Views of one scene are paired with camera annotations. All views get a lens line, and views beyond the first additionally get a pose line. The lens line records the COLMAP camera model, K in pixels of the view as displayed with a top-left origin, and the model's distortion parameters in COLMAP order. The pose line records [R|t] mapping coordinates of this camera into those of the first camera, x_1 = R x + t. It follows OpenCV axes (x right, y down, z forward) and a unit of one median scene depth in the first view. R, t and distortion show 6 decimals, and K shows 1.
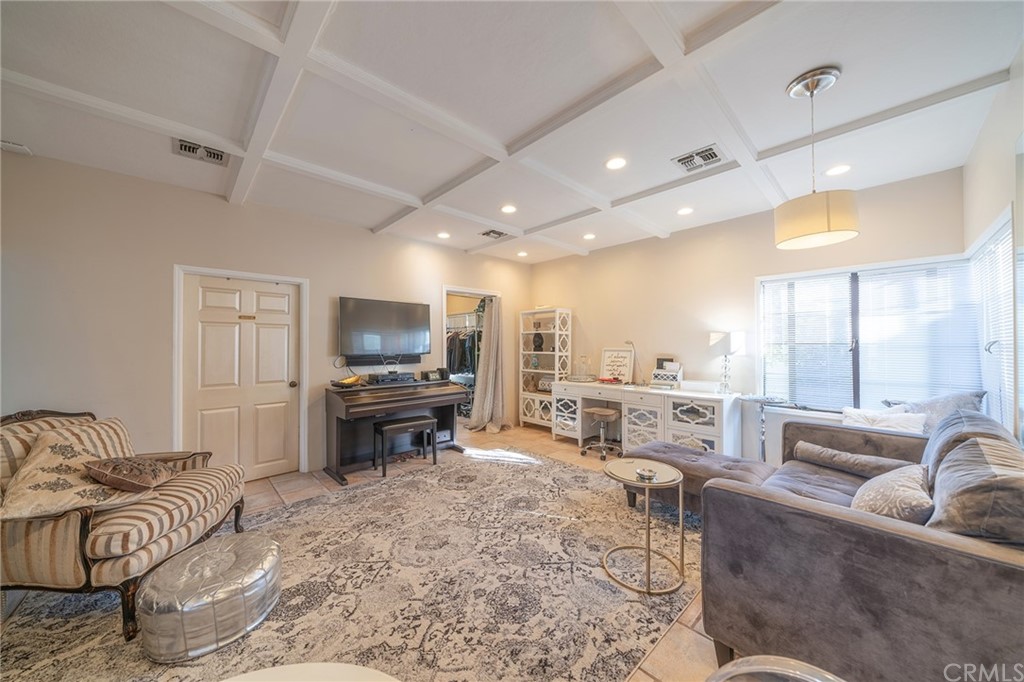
lens RADIAL K [[359.5, 0, 507.9], [0, 359.5, 339.7], [0, 0, 1]] dist [-0.001139, 0.000004]
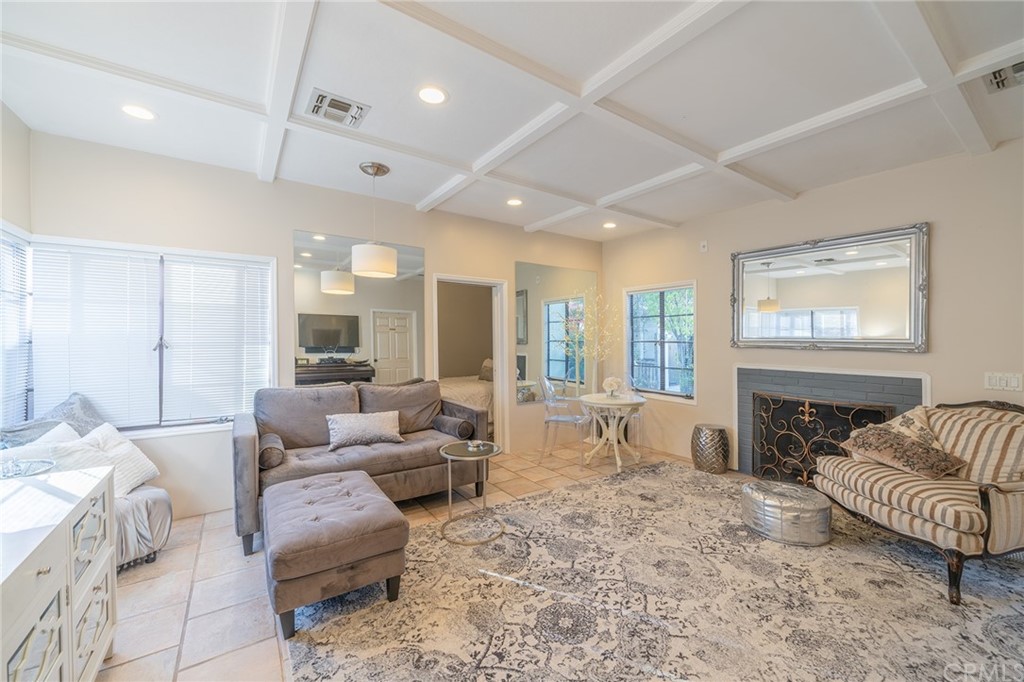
lens RADIAL K [[359.5, 0, 507.9], [0, 359.5, 339.7], [0, 0, 1]] dist [-0.001139, 0.000004]
pose [[-0.984137, -0.000206, 0.177409, 0.035653], [-0.002762, 0.999896, -0.014161, 0.011299], [-0.177387, -0.014426, -0.984035, 1.983844]]
